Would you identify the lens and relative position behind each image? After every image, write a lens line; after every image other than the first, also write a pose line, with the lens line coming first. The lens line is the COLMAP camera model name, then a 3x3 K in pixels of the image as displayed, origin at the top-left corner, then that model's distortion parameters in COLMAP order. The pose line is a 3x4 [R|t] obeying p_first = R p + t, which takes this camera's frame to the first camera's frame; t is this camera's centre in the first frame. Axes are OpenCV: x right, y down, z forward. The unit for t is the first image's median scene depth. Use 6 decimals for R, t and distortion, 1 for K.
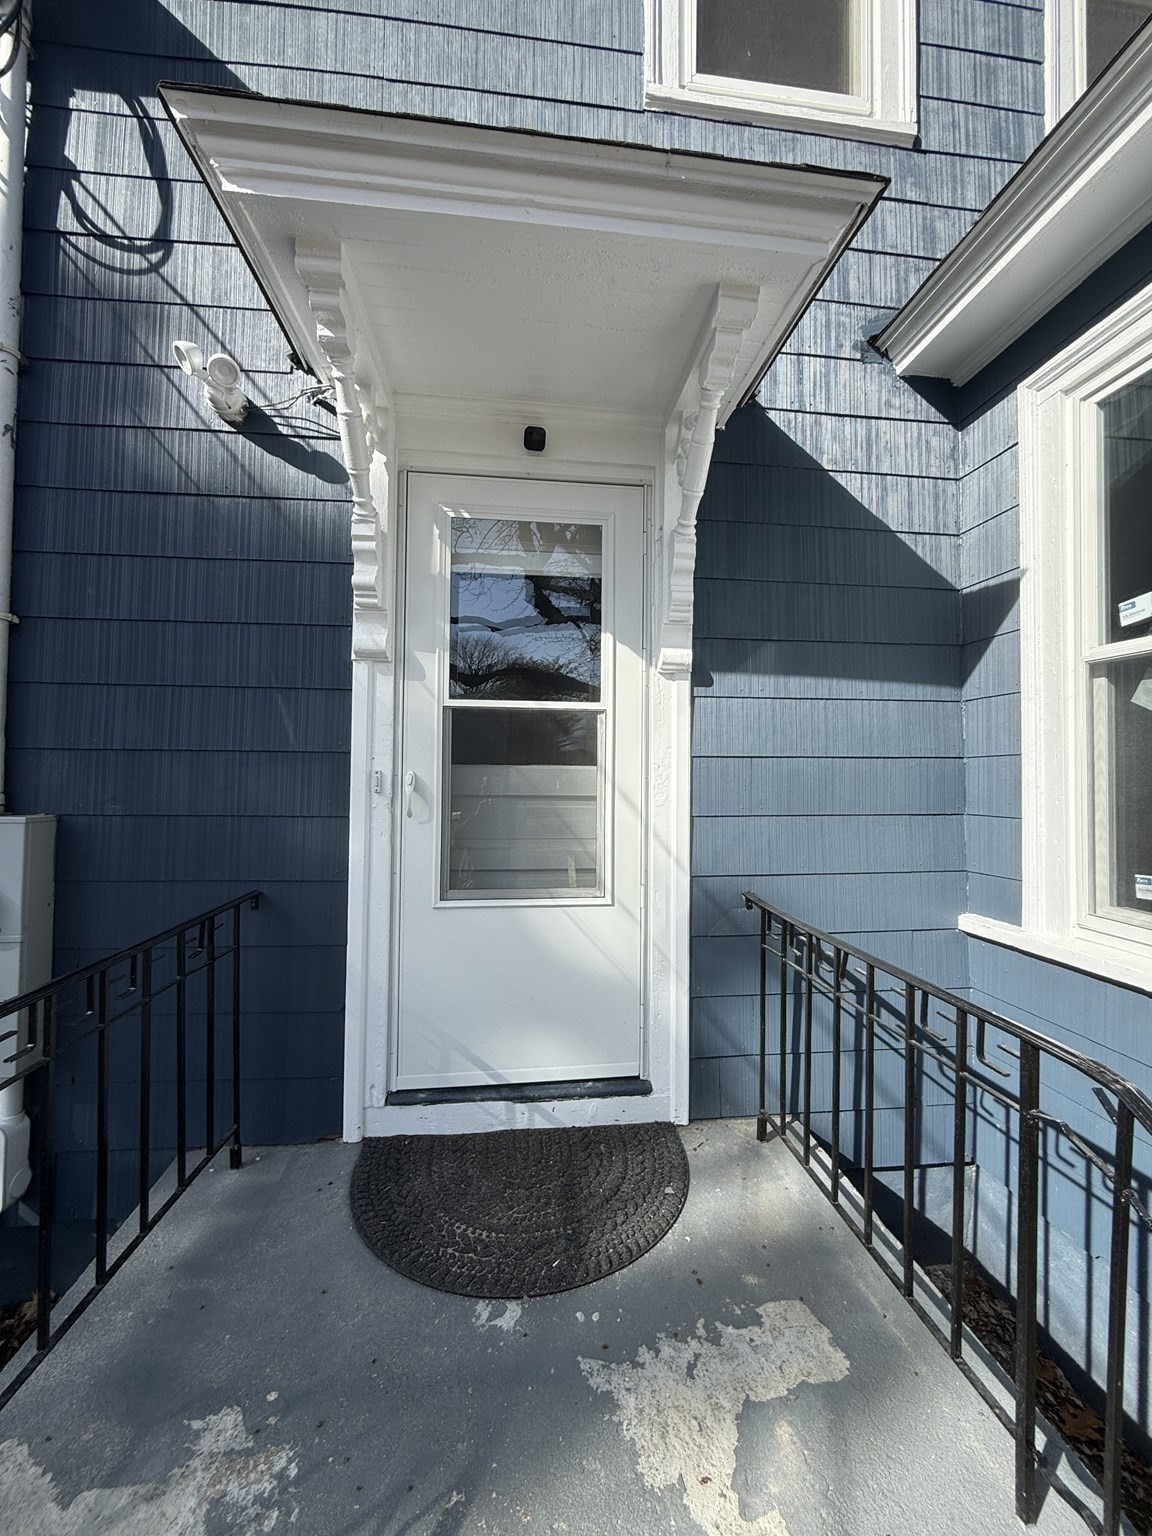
lens RADIAL K [[615.1, 0, 580.0], [0, 615.1, 764.8], [0, 0, 1]] dist [0.001295, 0.000156]
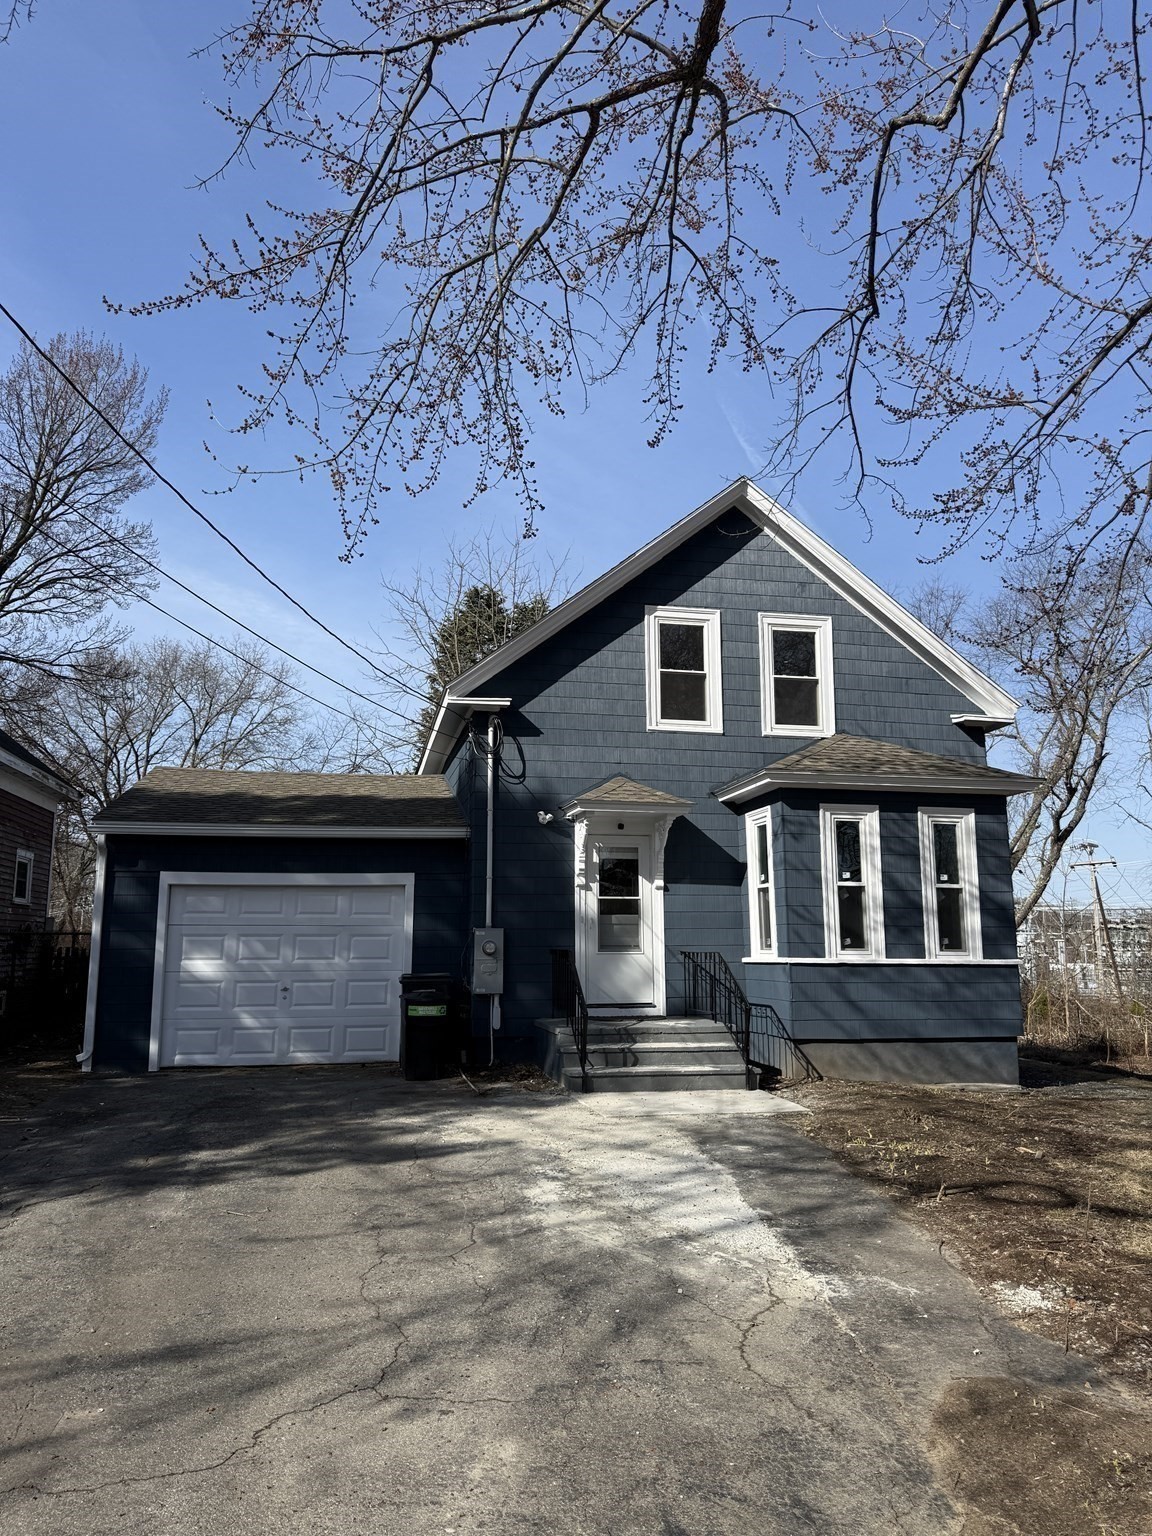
lens RADIAL K [[1088.2, 0, 569.8], [0, 1088.2, 768.8], [0, 0, 1]] dist [0.091968, -0.136509]
pose [[0.995152, 0.005721, 0.098182, -1.017957], [0.008176, 0.990039, -0.140554, 0.048299], [-0.098009, 0.140675, 0.985193, -5.444772]]
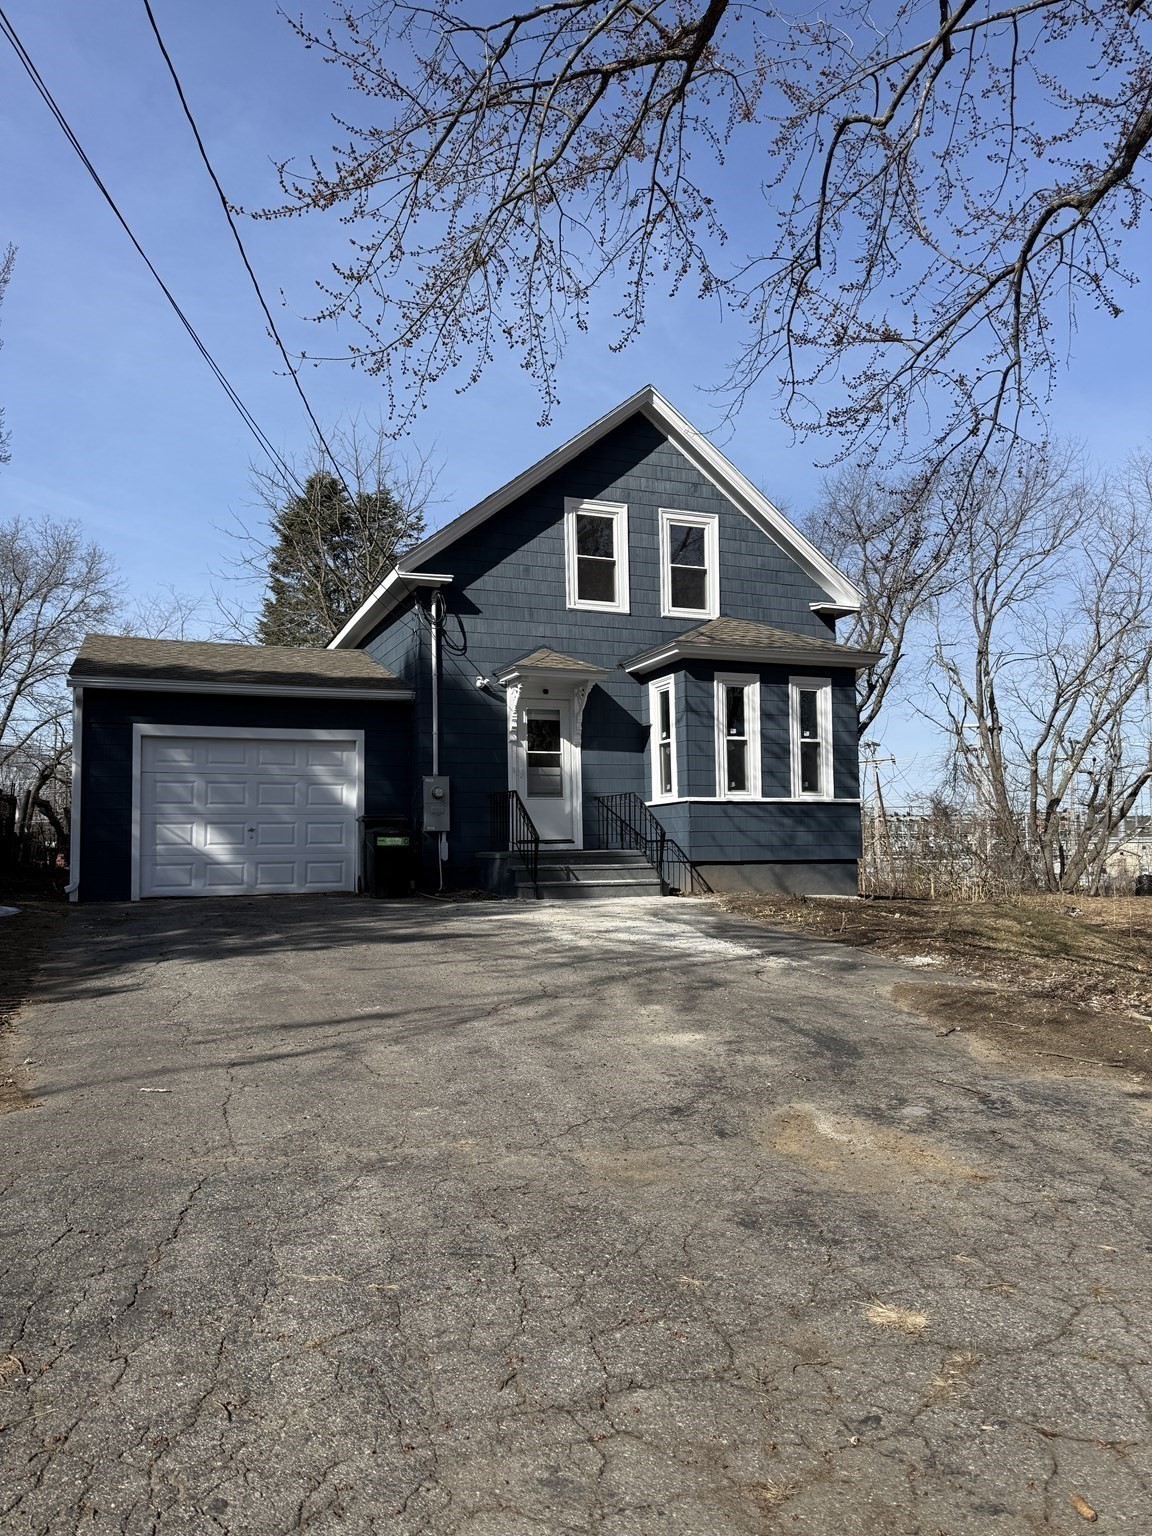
lens RADIAL K [[1094.0, 0, 579.3], [0, 1094.0, 784.9], [0, 0, 1]] dist [0.173546, -0.312722]
pose [[0.958084, -0.006763, 0.286409, -2.036734], [0.019860, 0.998884, -0.042850, 0.457422], [-0.285799, 0.046742, 0.957149, -6.348039]]
